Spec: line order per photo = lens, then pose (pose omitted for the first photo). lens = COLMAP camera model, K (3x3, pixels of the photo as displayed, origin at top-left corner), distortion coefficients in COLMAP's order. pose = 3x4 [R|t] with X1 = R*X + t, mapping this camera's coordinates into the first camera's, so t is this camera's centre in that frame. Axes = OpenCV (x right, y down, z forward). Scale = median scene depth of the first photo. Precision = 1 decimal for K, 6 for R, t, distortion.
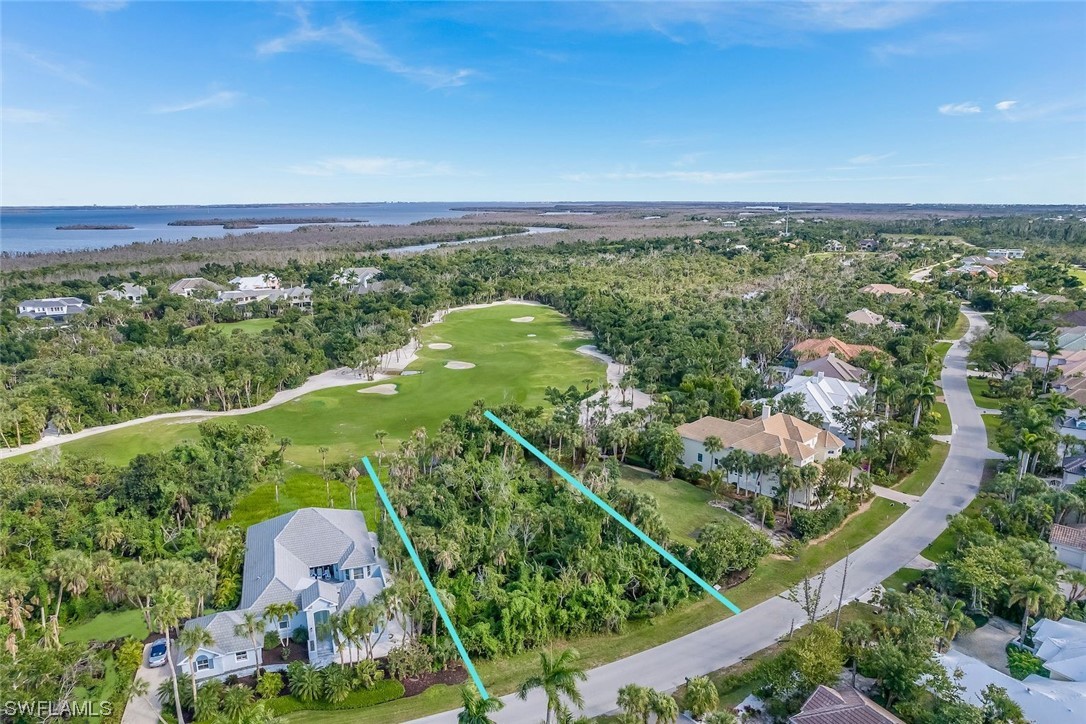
lens RADIAL K [[712.1, 0, 541.2], [0, 712.1, 344.0], [0, 0, 1]] dist [-0.082799, 0.083223]
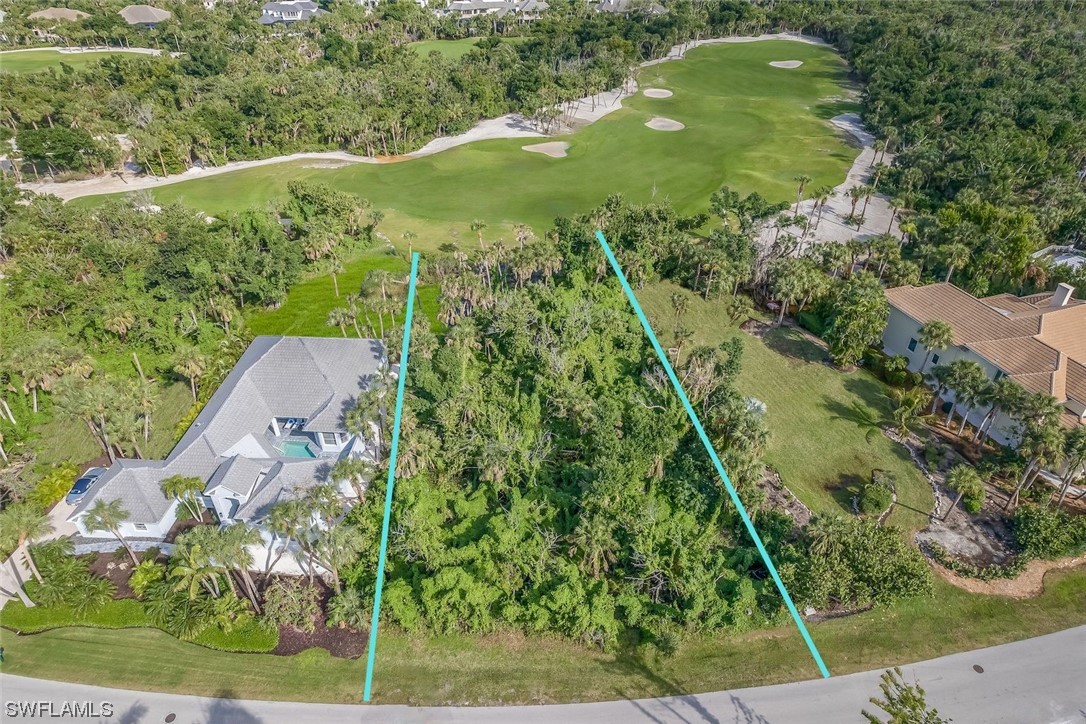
lens RADIAL K [[712.1, 0, 541.2], [0, 712.1, 344.0], [0, 0, 1]] dist [-0.082799, 0.083223]
pose [[0.911727, 0.221209, -0.346151, 0.098365], [-0.077106, 0.919809, 0.384717, -0.042332], [0.403496, -0.324066, 0.855671, 0.229447]]
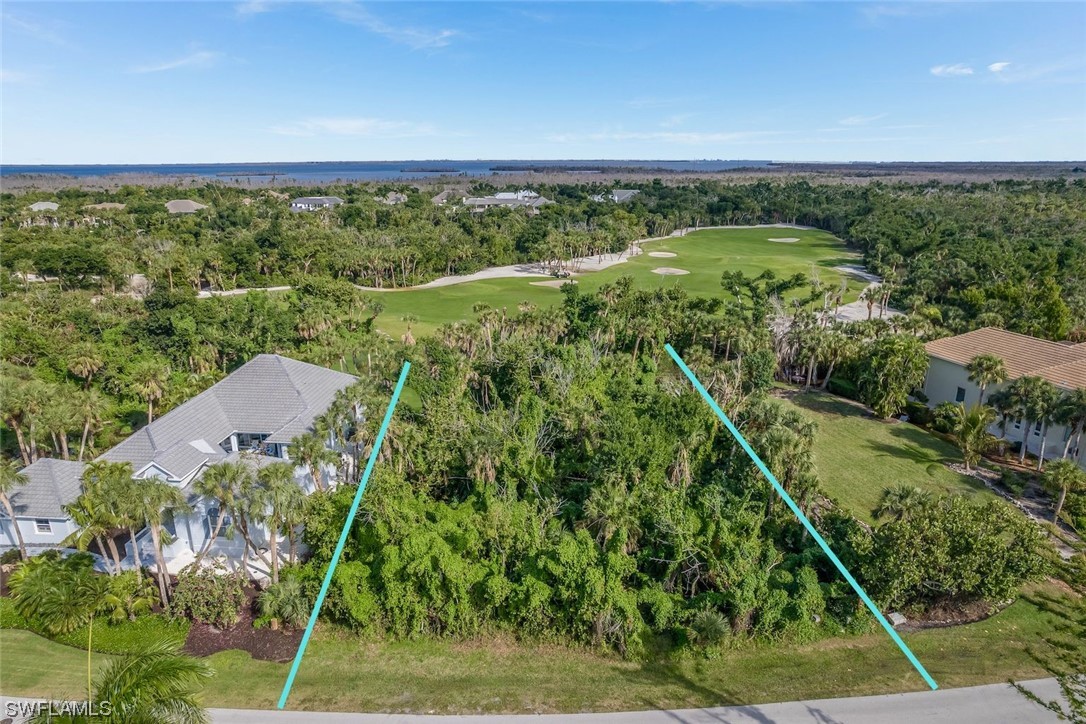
lens RADIAL K [[712.1, 0, 541.2], [0, 712.1, 344.0], [0, 0, 1]] dist [-0.082799, 0.083223]
pose [[0.905792, 0.107664, -0.409817, 0.103386], [-0.085677, 0.993740, 0.071701, 0.077448], [0.414971, -0.029834, 0.909345, 0.247084]]
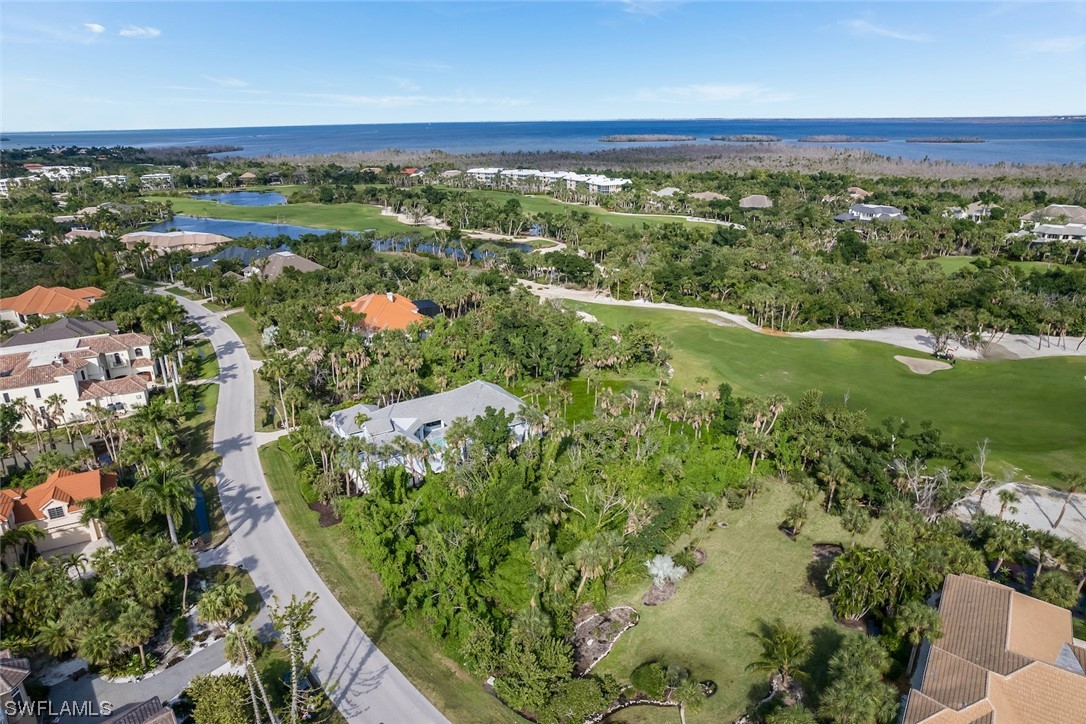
lens RADIAL K [[712.1, 0, 541.2], [0, 712.1, 344.0], [0, 0, 1]] dist [-0.082799, 0.083223]
pose [[0.197458, 0.302997, -0.932310, 0.407175], [-0.186699, 0.945252, 0.267661, -0.085979], [0.962369, 0.121209, 0.243217, 0.417416]]
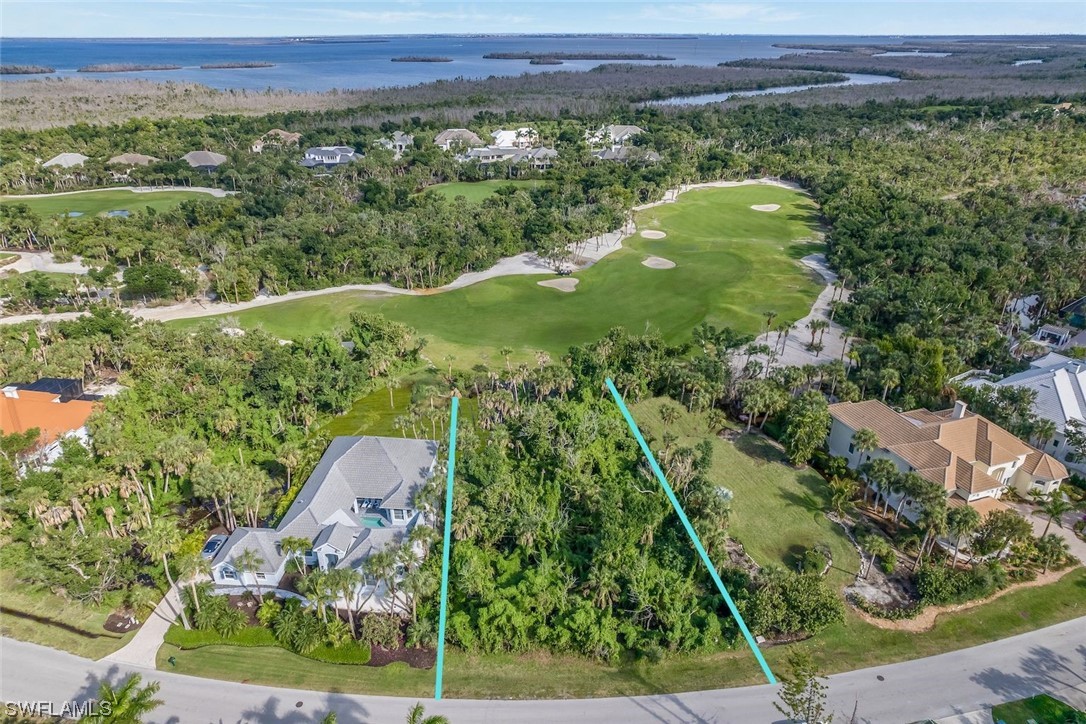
lens RADIAL K [[716.3, 0, 541.5], [0, 716.3, 347.6], [0, 0, 1]] dist [-0.070974, 0.063844]
pose [[0.909081, 0.173775, -0.378647, 0.135382], [-0.086037, 0.967572, 0.237492, -0.082433], [0.407638, -0.183322, 0.894552, 0.104886]]
